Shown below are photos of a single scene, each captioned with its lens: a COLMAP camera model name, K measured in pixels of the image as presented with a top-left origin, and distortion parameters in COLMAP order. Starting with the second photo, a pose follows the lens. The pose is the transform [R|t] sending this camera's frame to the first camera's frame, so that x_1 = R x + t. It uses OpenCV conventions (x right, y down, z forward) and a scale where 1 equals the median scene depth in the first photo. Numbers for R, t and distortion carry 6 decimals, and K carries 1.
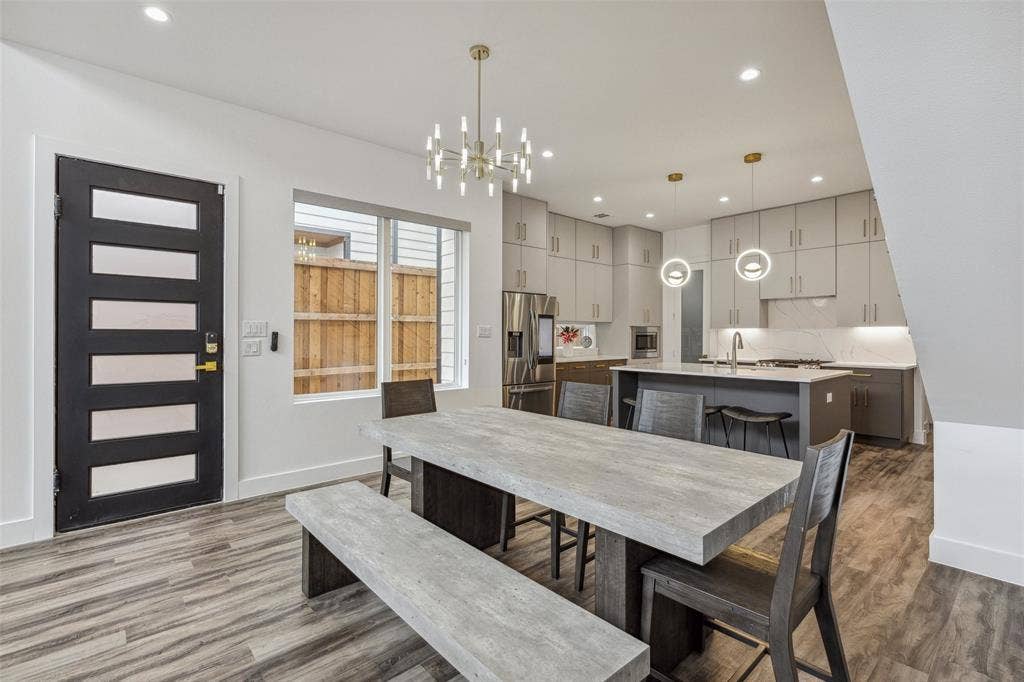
lens RADIAL K [[453.9, 0, 513.0], [0, 453.9, 324.1], [0, 0, 1]] dist [-0.001780, -0.000307]
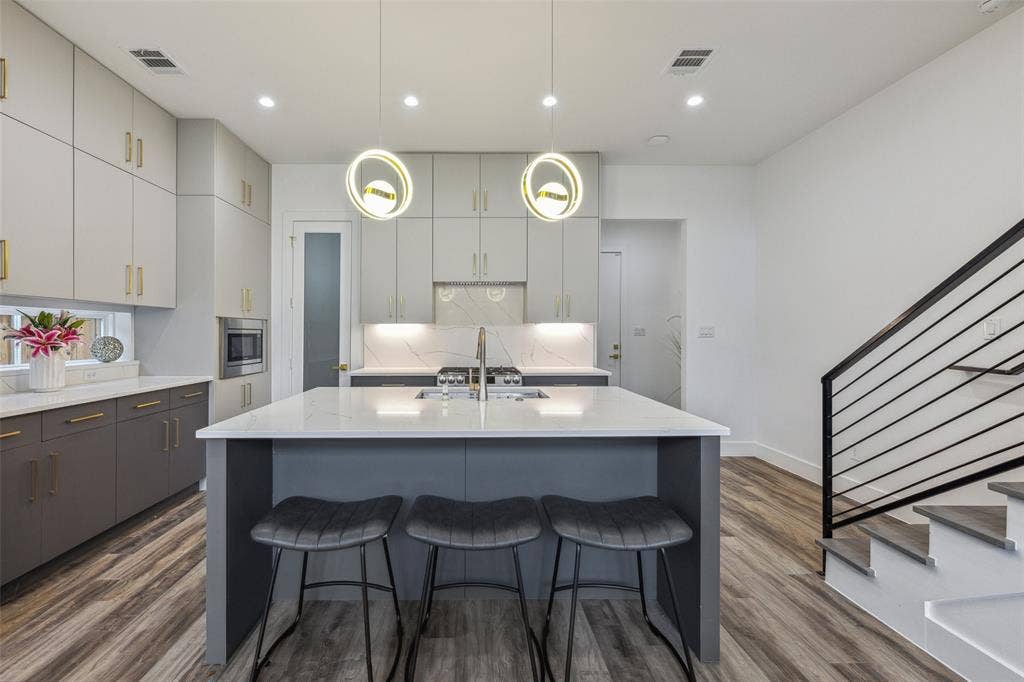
lens RADIAL K [[433.7, 0, 466.9], [0, 433.7, 331.6], [0, 0, 1]] dist [0.000645, -0.000056]
pose [[0.661974, 0.002984, 0.749521, 0.084307], [-0.016395, 0.999810, 0.010500, 0.012554], [-0.749347, -0.019239, 0.661897, 0.502469]]
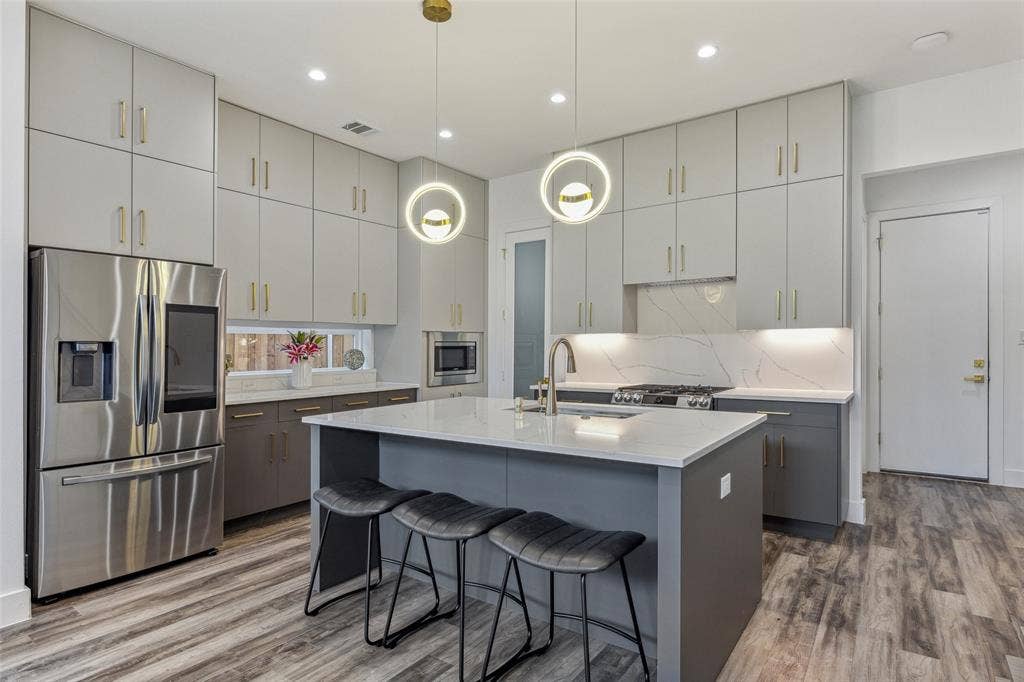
lens RADIAL K [[540.0, 0, 510.8], [0, 540.0, 345.0], [0, 0, 1]] dist [-0.011573, 0.001335]
pose [[0.973867, -0.008374, 0.226964, 0.228814], [0.003456, 0.999751, 0.022054, 0.007775], [-0.227092, -0.020693, 0.973654, 0.328287]]
